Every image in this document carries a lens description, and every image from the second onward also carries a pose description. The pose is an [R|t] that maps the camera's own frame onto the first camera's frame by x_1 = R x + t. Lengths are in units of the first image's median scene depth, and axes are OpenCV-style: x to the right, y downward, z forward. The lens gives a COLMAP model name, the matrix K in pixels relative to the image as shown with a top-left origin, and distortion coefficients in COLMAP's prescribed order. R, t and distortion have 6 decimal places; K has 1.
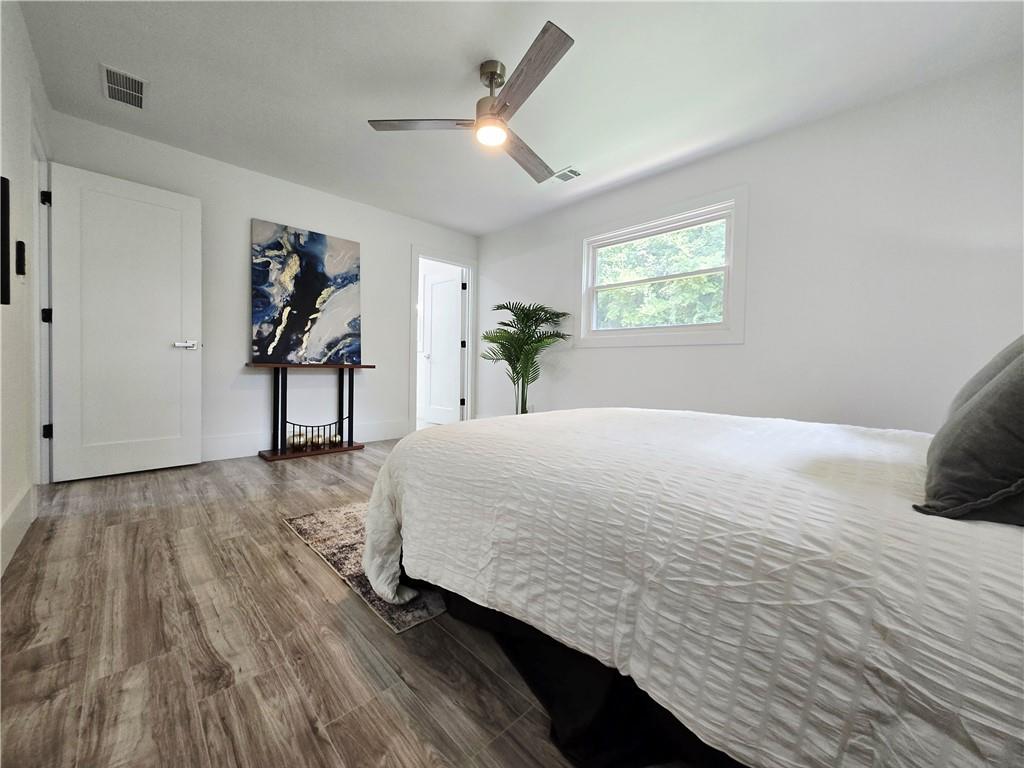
lens RADIAL K [[404.8, 0, 508.7], [0, 404.8, 381.9], [0, 0, 1]] dist [0.004877, -0.000893]
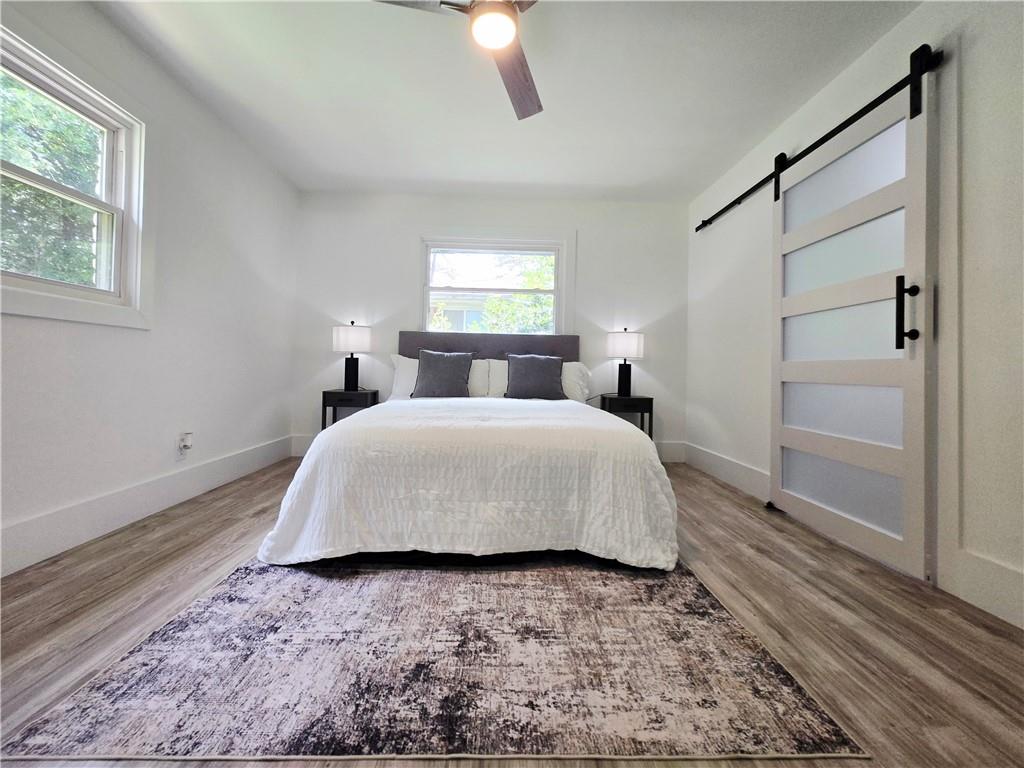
lens RADIAL K [[404.8, 0, 508.8], [0, 404.8, 375.1], [0, 0, 1]] dist [0.004877, -0.000893]
pose [[-0.734422, -0.030308, 0.678016, -0.668517], [0.005258, 0.998718, 0.050338, -0.092278], [-0.678673, 0.040534, -0.733321, 1.858242]]
